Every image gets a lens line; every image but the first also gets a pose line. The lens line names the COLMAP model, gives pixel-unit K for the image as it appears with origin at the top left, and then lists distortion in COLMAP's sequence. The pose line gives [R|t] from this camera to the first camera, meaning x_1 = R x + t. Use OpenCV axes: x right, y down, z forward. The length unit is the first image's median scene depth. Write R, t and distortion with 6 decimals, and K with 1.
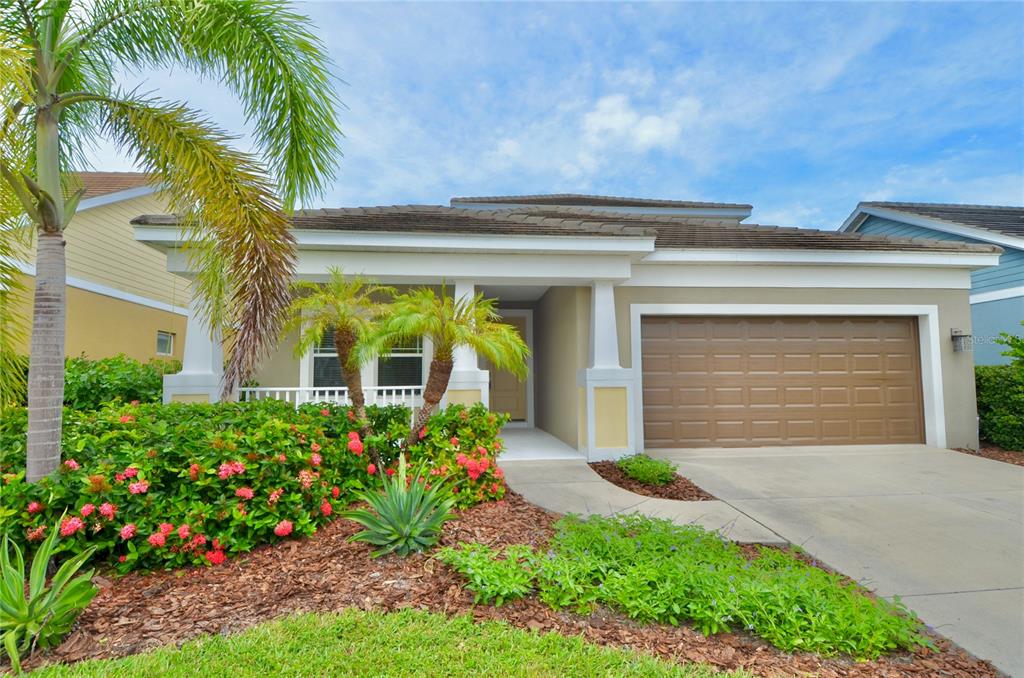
lens RADIAL K [[559.1, 0, 514.9], [0, 559.1, 337.2], [0, 0, 1]] dist [0.039738, -0.048000]
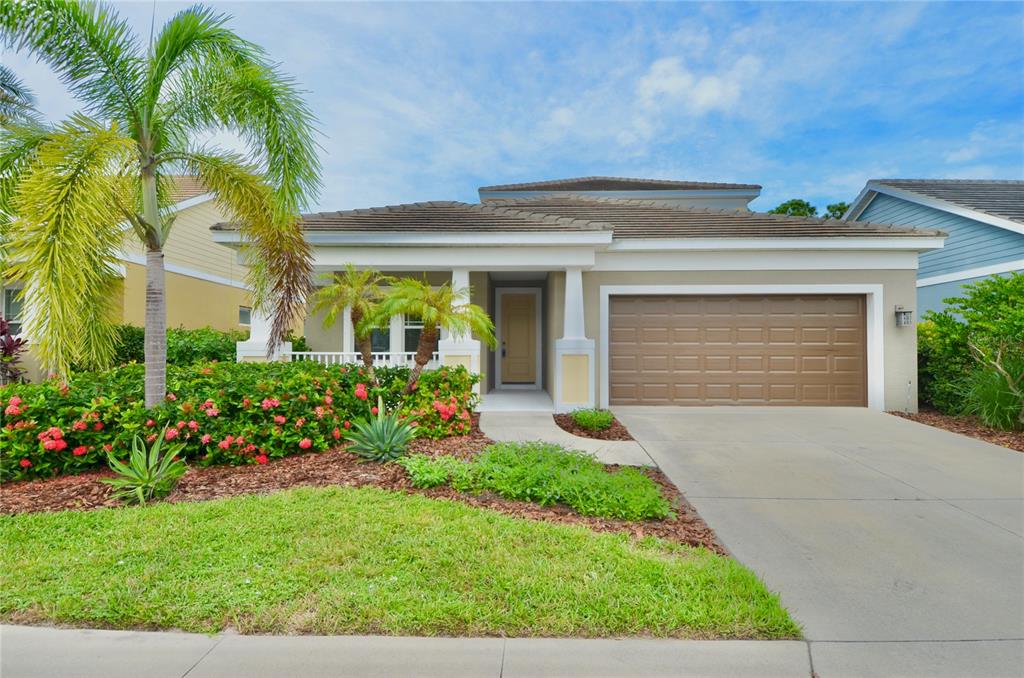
lens RADIAL K [[546.9, 0, 511.8], [0, 546.9, 339.1], [0, 0, 1]] dist [0.052449, -0.060539]
pose [[0.992663, 0.006351, -0.120746, 0.246138], [0.000662, 0.998319, 0.057951, -0.020225], [0.120911, -0.057606, 0.990991, -0.296480]]
